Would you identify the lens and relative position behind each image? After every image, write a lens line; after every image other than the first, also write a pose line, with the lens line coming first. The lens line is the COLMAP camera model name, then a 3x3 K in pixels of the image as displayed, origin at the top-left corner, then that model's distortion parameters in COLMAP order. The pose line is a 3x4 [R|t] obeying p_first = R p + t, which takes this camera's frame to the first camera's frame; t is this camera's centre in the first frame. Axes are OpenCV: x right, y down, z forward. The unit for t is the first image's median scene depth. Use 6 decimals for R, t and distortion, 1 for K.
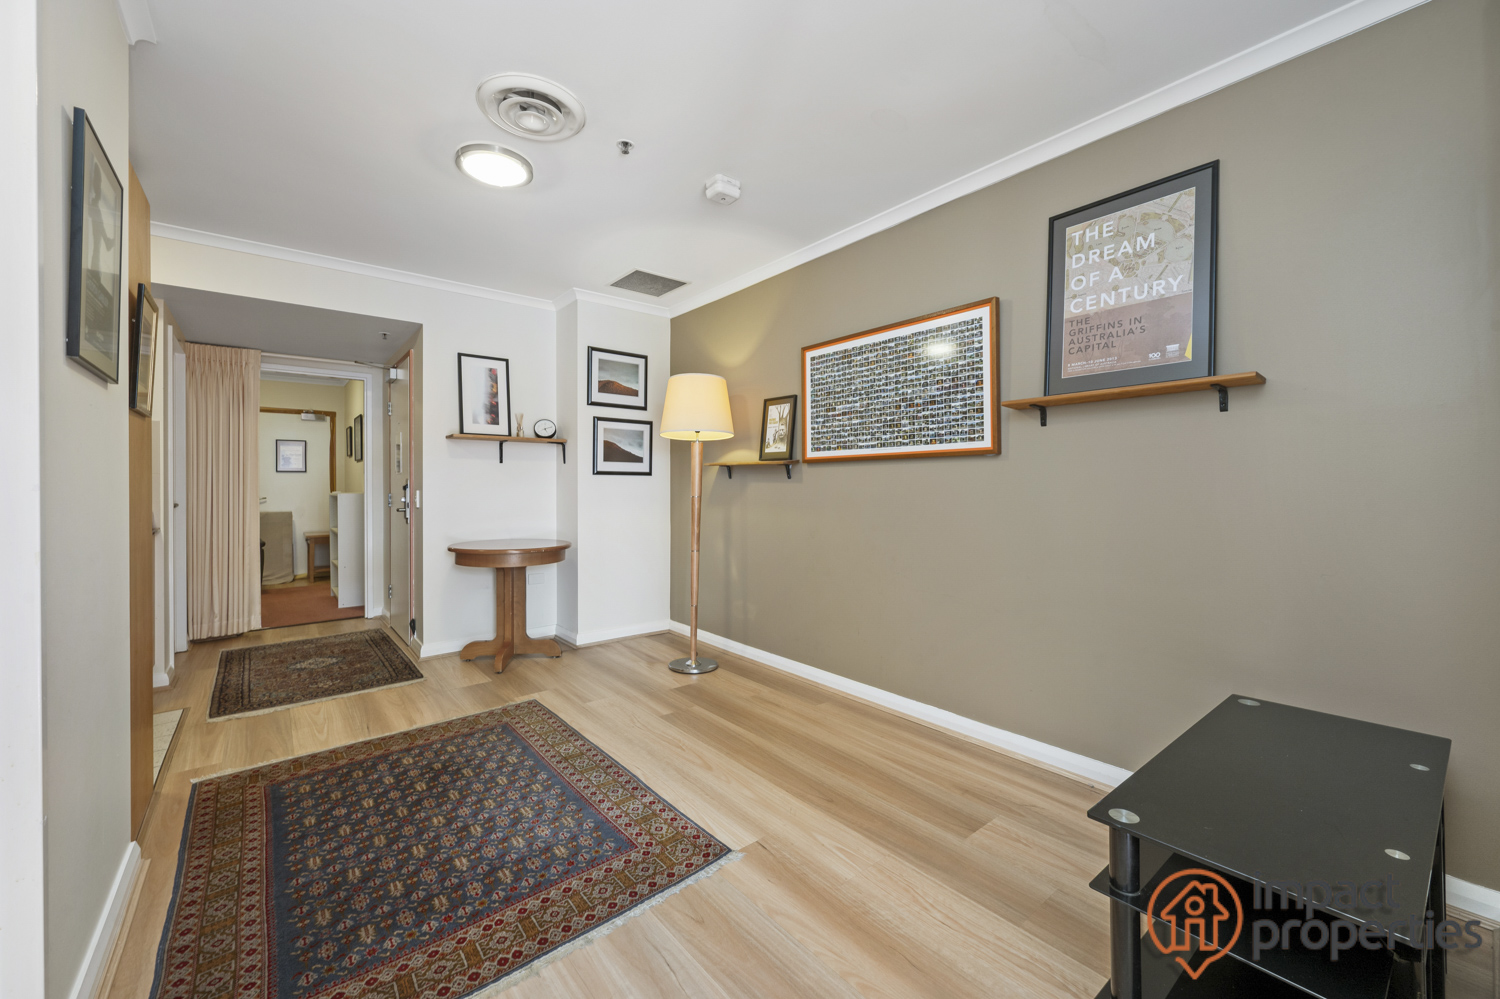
lens RADIAL K [[617.9, 0, 754.4], [0, 617.9, 491.4], [0, 0, 1]] dist [-0.007315, -0.000696]
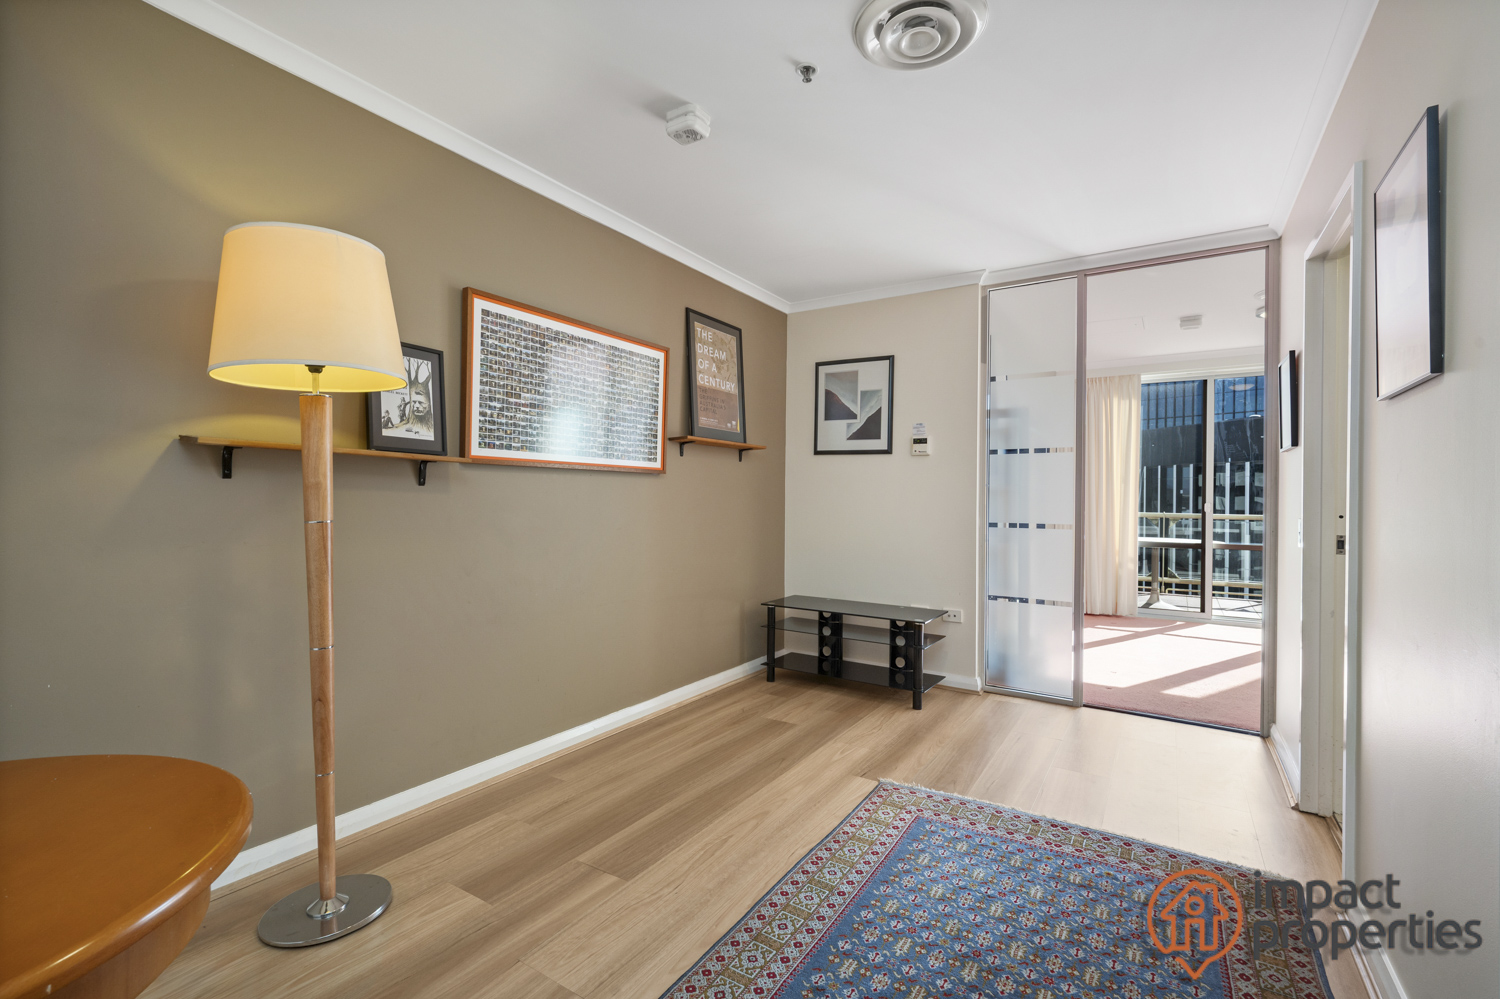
lens RADIAL K [[696.2, 0, 764.2], [0, 696.2, 496.1], [0, 0, 1]] dist [0.000025, -0.000088]
pose [[-0.364011, 0.000070, 0.931395, -0.891971], [-0.005076, 0.999985, -0.002059, -0.012823], [-0.931381, -0.005477, -0.364005, 1.196142]]
